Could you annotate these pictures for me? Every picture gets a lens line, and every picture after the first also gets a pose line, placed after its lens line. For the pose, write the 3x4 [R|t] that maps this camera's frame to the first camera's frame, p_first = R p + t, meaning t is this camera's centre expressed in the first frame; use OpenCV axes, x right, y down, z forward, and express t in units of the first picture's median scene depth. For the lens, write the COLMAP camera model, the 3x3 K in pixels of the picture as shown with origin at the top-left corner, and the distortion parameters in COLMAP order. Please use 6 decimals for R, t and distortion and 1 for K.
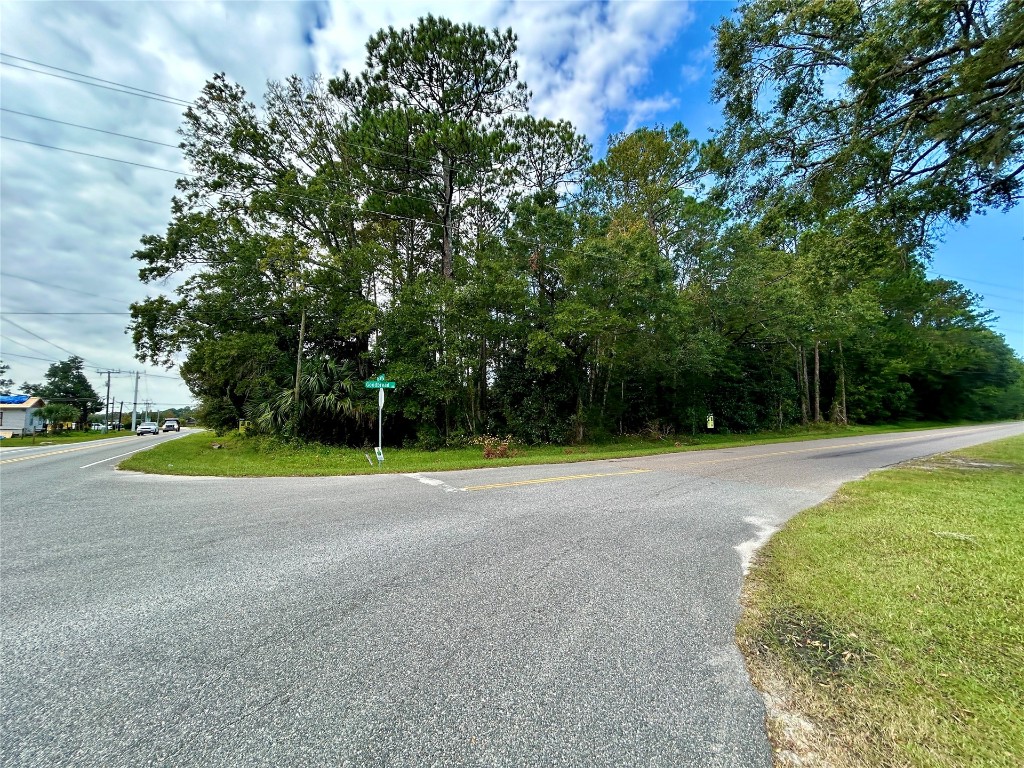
lens RADIAL K [[409.5, 0, 512.8], [0, 409.5, 382.8], [0, 0, 1]] dist [-0.001412, 0.000024]
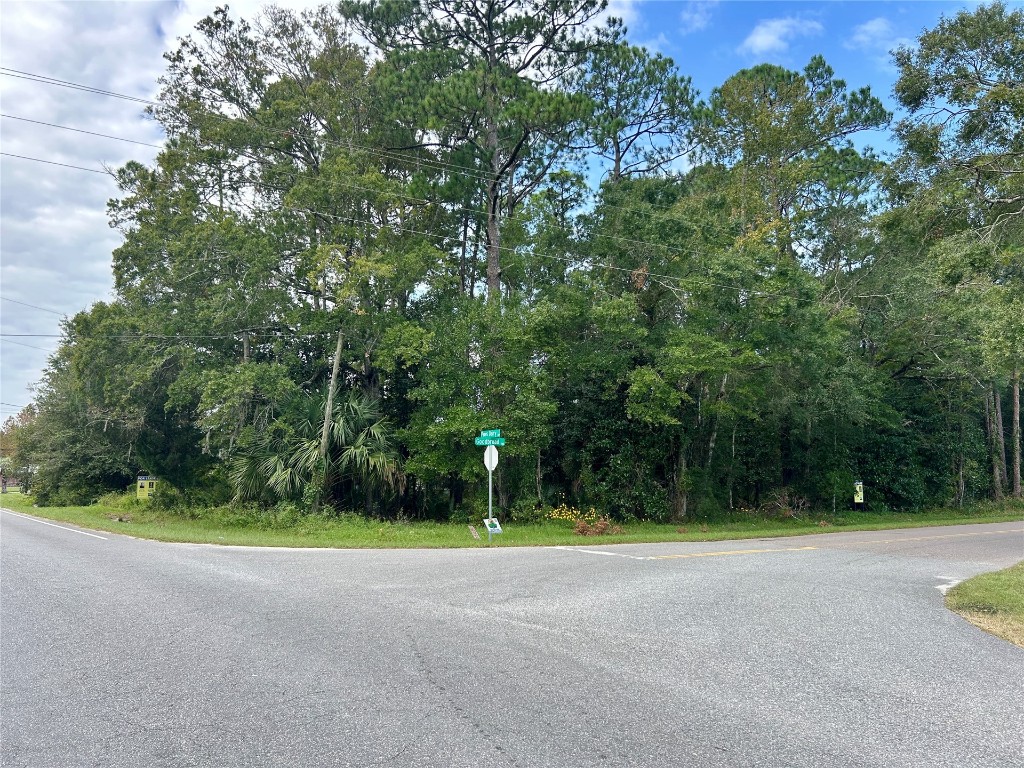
lens RADIAL K [[764.3, 0, 506.0], [0, 764.3, 389.0], [0, 0, 1]] dist [0.049848, -0.046250]
pose [[0.998517, 0.023059, 0.049307, -0.192589], [-0.021516, 0.999269, -0.031598, -0.028278], [-0.050000, 0.030491, 0.998284, -0.286857]]
